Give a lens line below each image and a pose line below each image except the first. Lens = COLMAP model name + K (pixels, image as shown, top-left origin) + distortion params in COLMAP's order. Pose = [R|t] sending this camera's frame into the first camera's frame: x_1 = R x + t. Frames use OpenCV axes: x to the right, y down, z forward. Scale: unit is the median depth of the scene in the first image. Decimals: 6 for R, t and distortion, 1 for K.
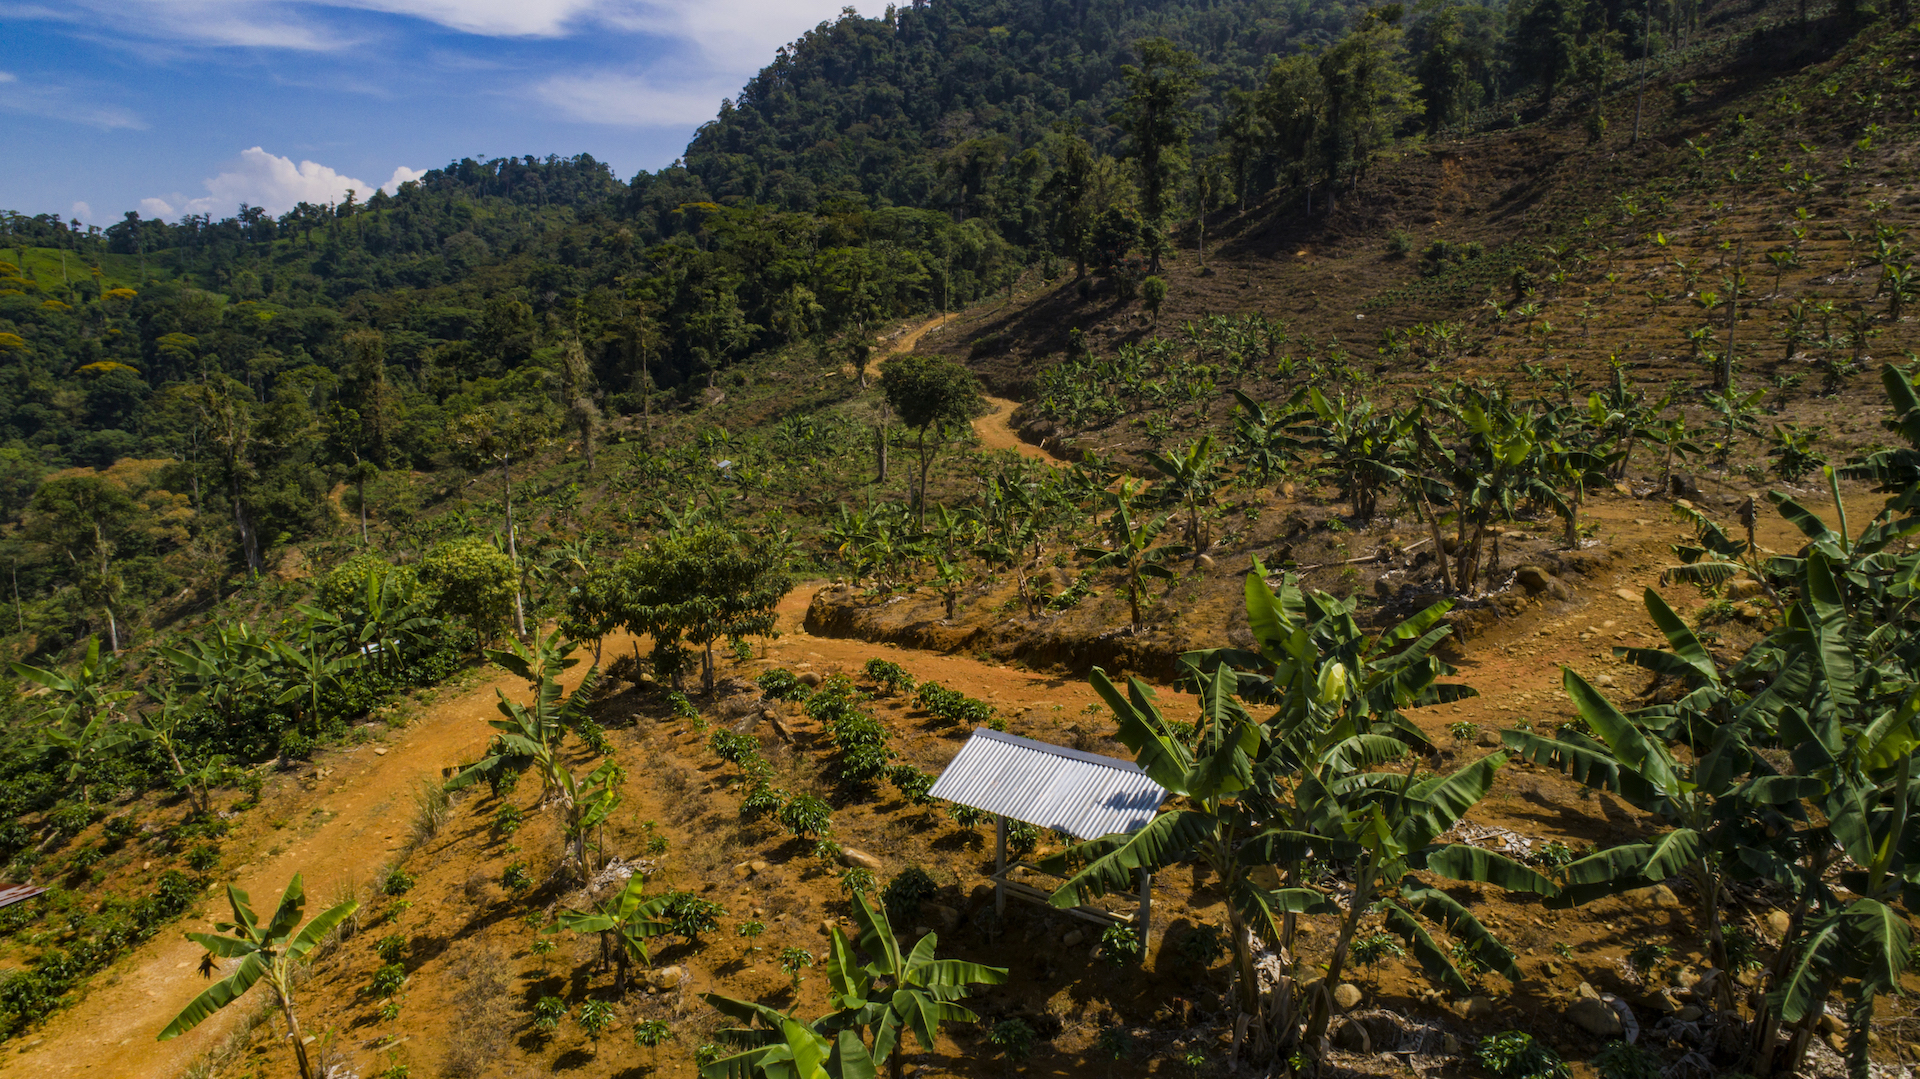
lens RADIAL K [[1289.3, 0, 962.3], [0, 1289.3, 540.9], [0, 0, 1]] dist [-0.014309, 0.007089]
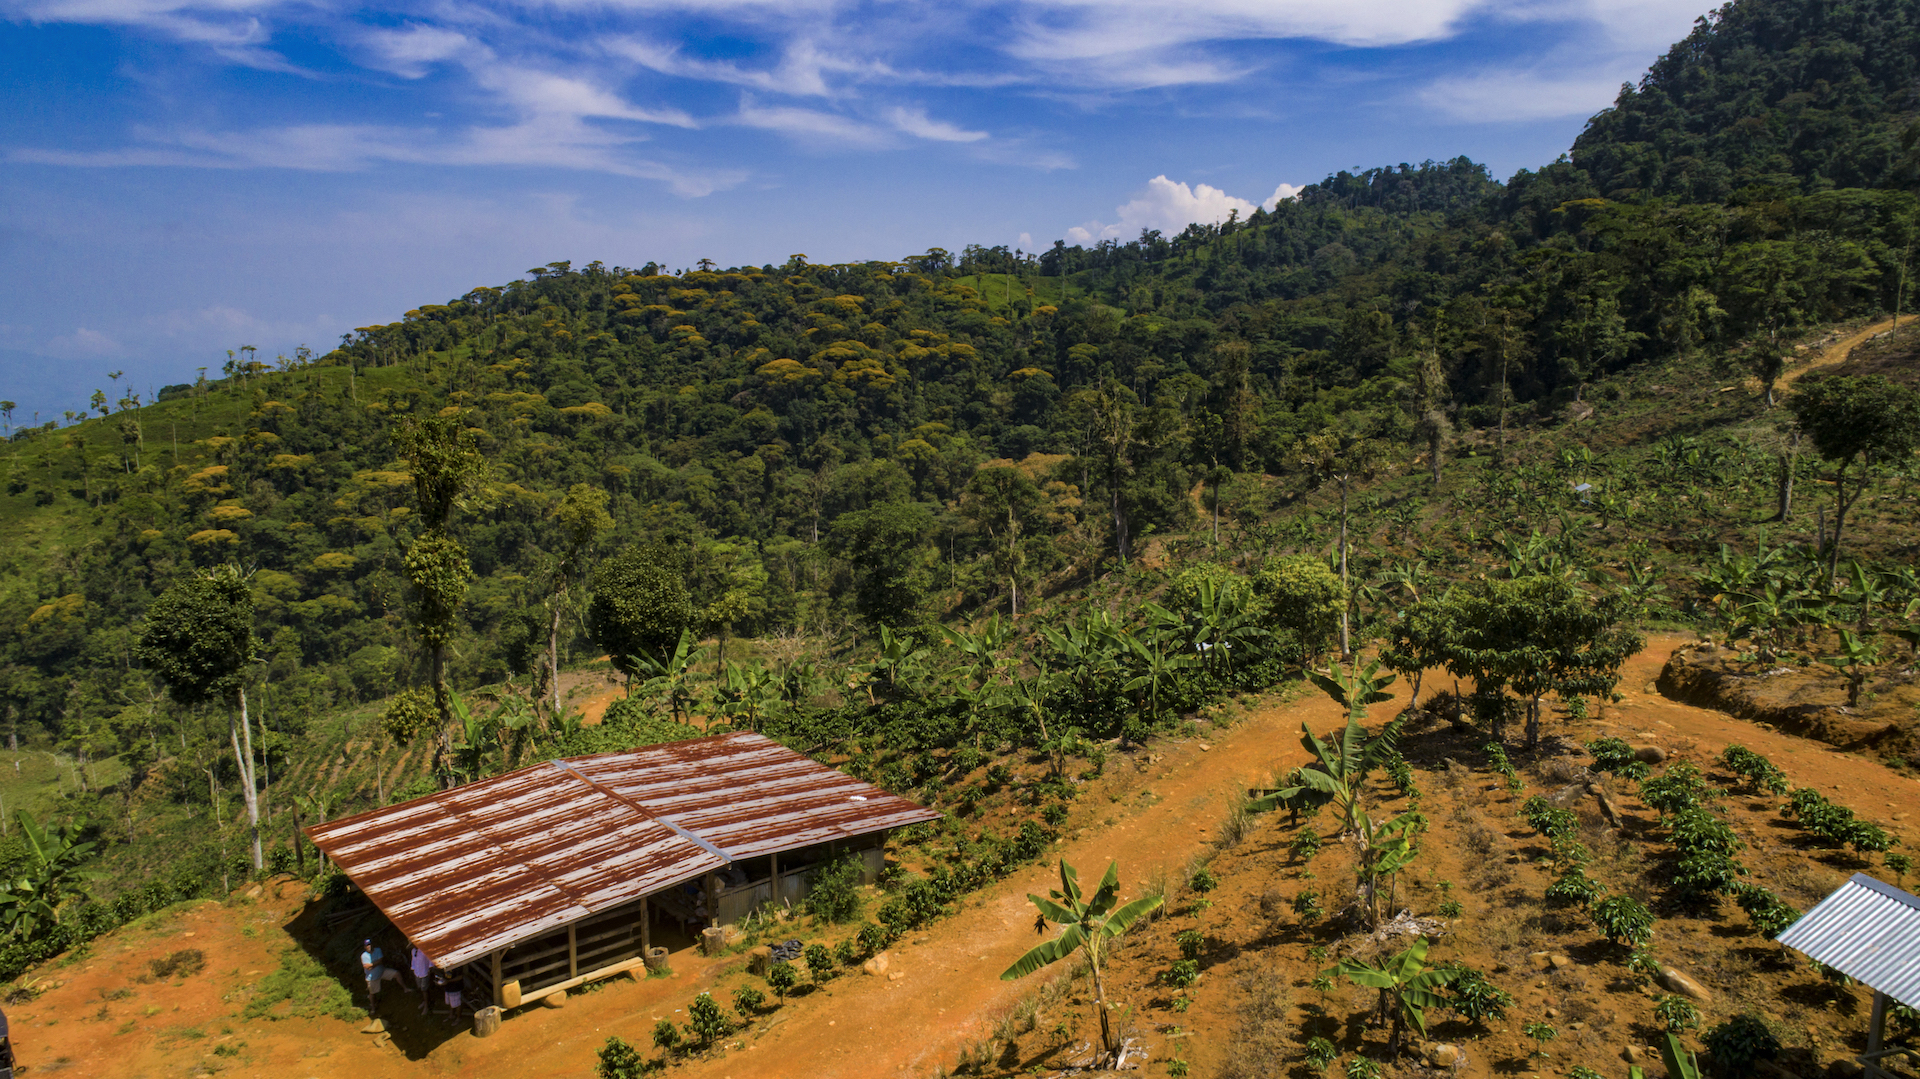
lens RADIAL K [[1289.3, 0, 962.3], [0, 1289.3, 540.9], [0, 0, 1]] dist [-0.014309, 0.007089]
pose [[0.803909, 0.084364, -0.588739, 0.002005], [-0.087227, 0.995909, 0.023603, -0.004395], [0.588322, 0.032379, 0.807978, -0.000705]]
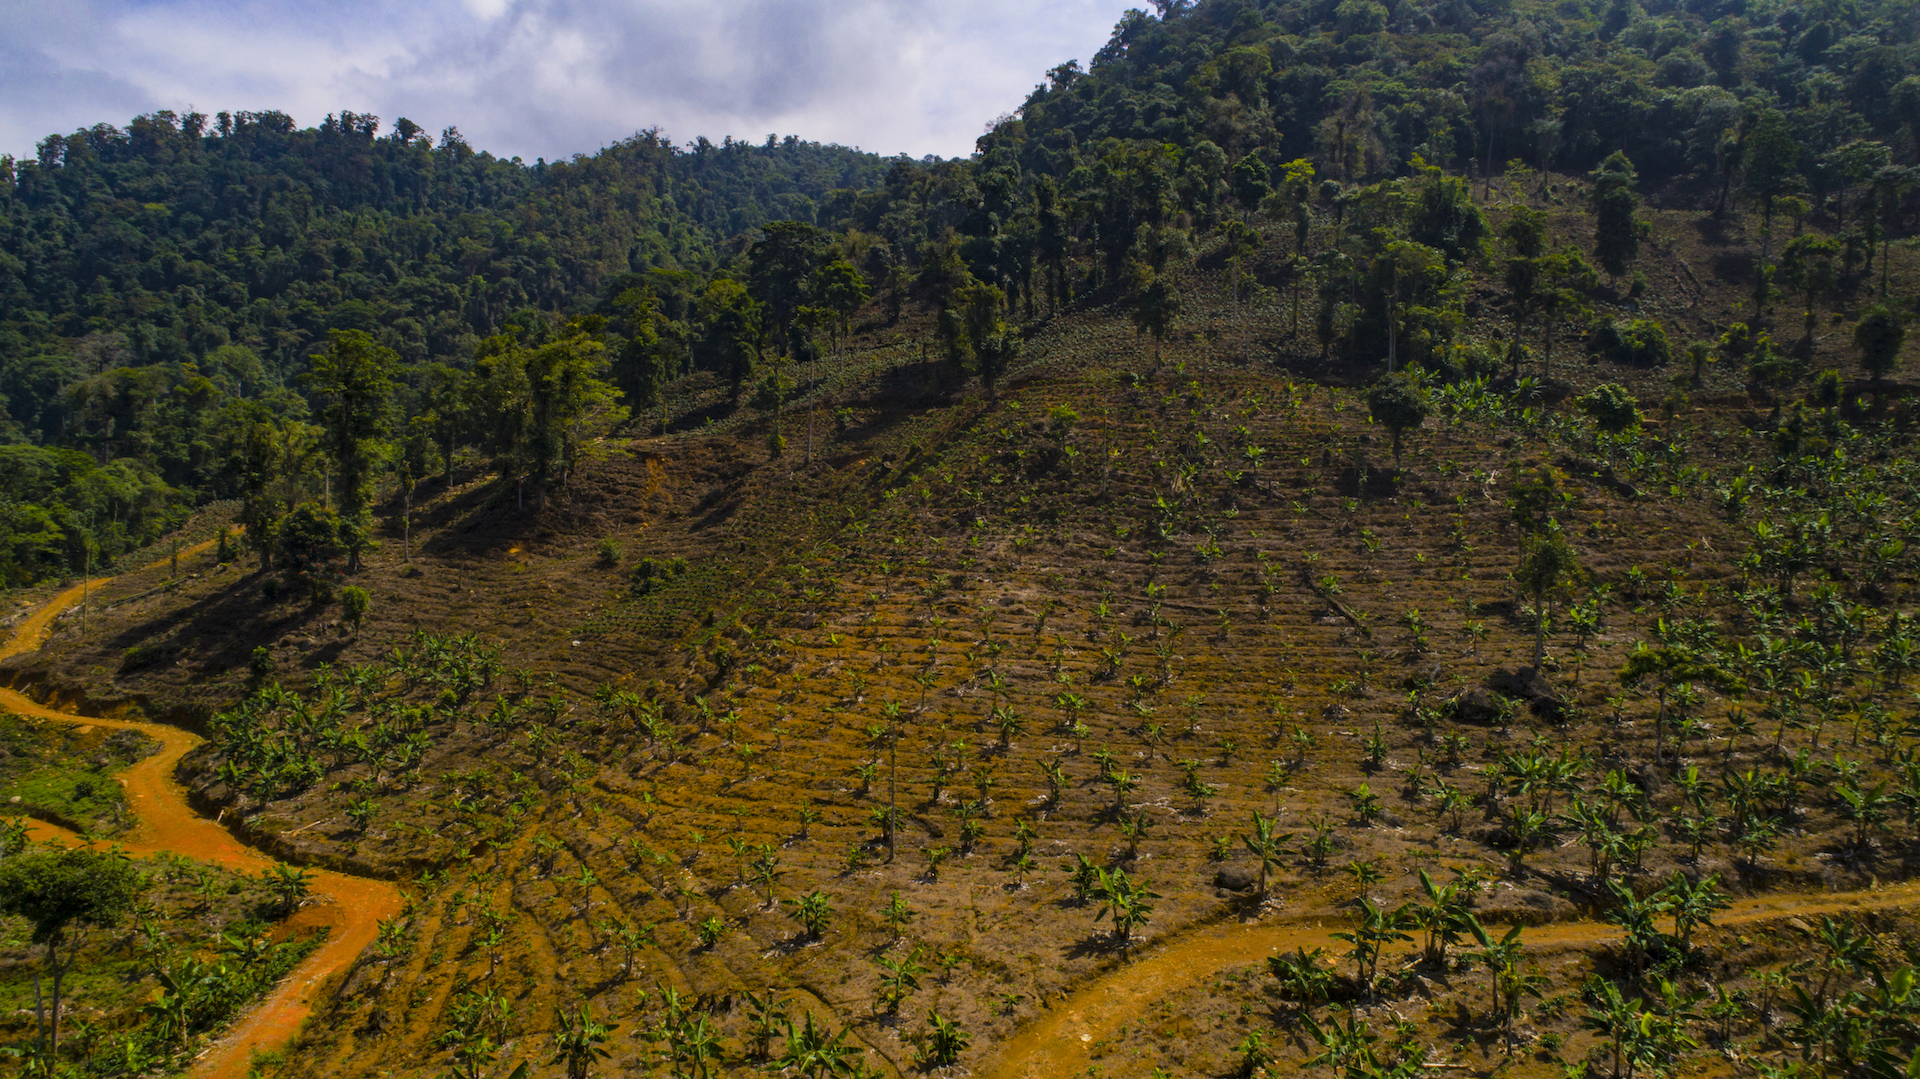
lens RADIAL K [[1289.3, 0, 962.3], [0, 1289.3, 540.9], [0, 0, 1]] dist [-0.014309, 0.007089]
pose [[0.832588, -0.003356, 0.553882, -0.000434], [0.082623, 0.989546, -0.118202, -0.129520], [-0.547695, 0.144177, 0.824162, -0.021666]]
